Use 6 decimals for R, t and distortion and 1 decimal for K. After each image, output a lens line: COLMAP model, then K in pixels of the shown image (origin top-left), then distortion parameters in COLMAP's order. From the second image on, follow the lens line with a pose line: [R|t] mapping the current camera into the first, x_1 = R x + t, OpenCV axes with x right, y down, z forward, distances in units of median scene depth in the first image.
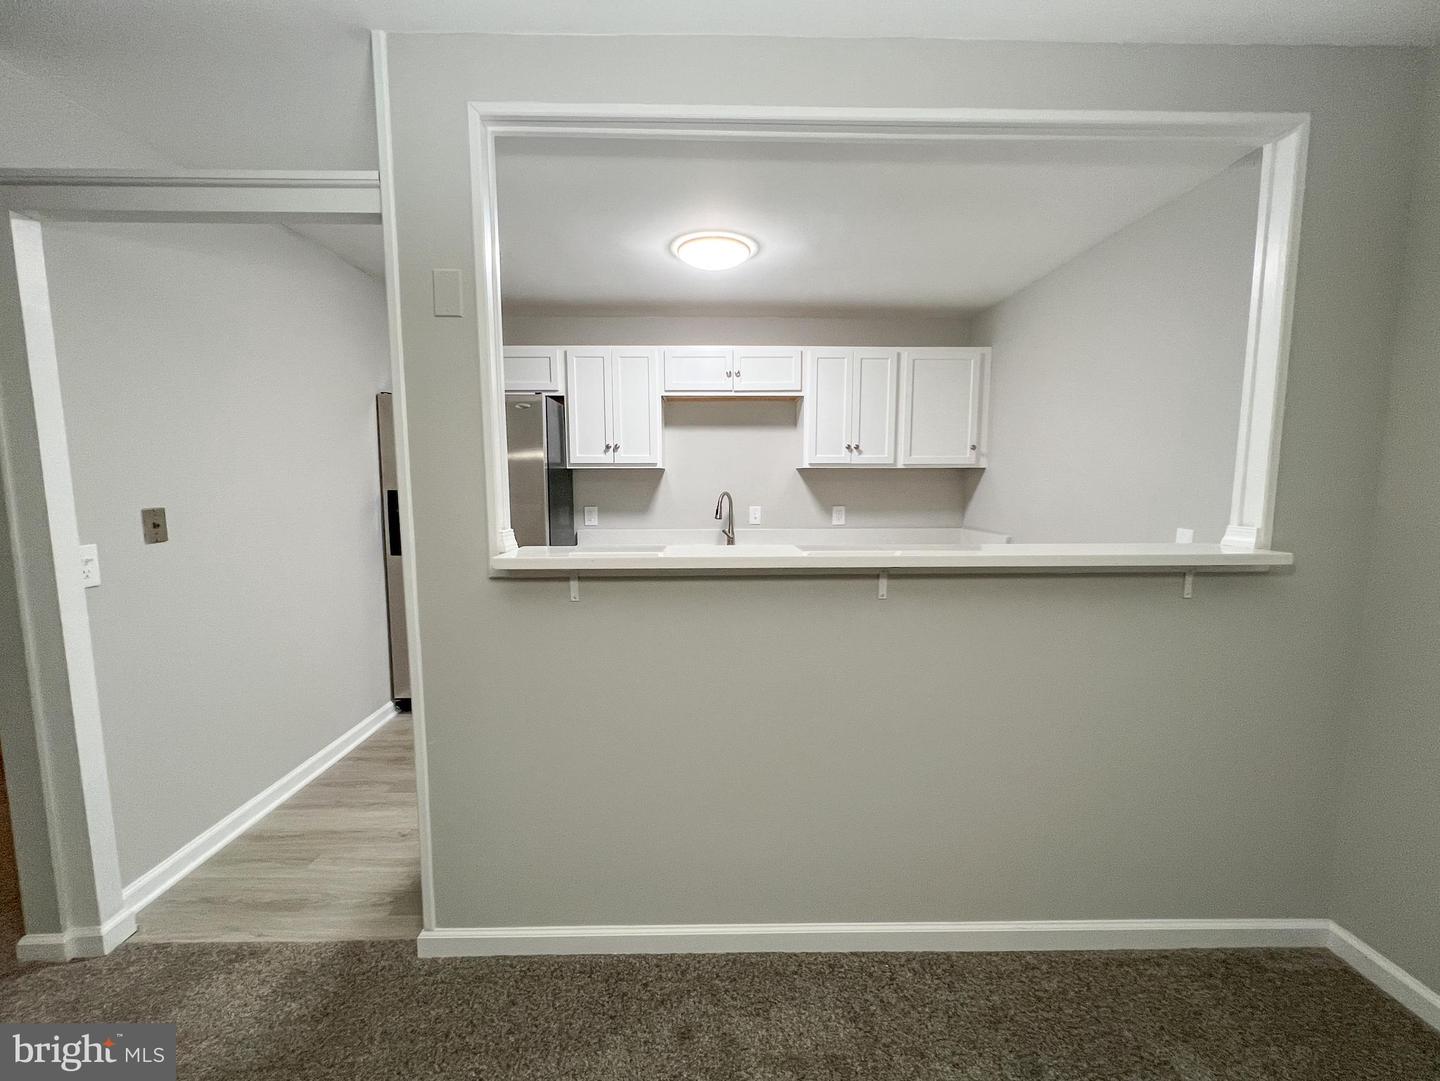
lens RADIAL K [[583.3, 0, 720.0], [0, 583.3, 540.5], [0, 0, 1]] dist [-0.002288, -0.000338]
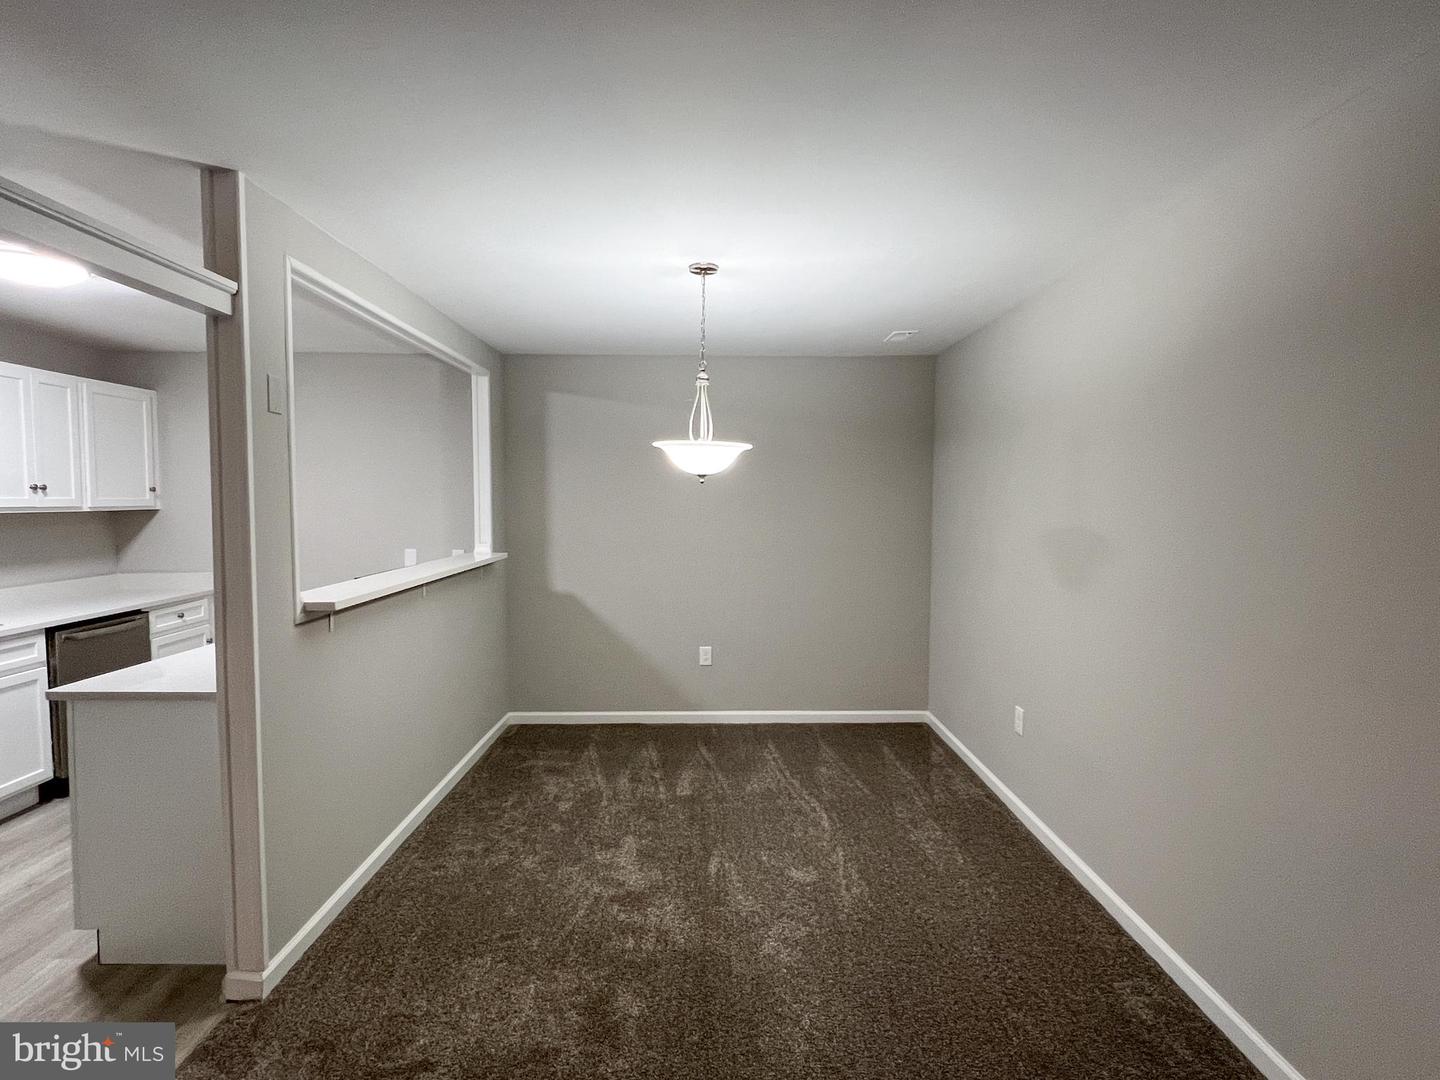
lens RADIAL K [[706.3, 0, 728.6], [0, 706.3, 539.5], [0, 0, 1]] dist [-0.000764, -0.001433]
pose [[-0.005913, -0.057562, 0.998324, -0.786850], [0.103579, 0.992937, 0.057865, -0.043518], [-0.994604, 0.103747, 0.000091, 0.033095]]
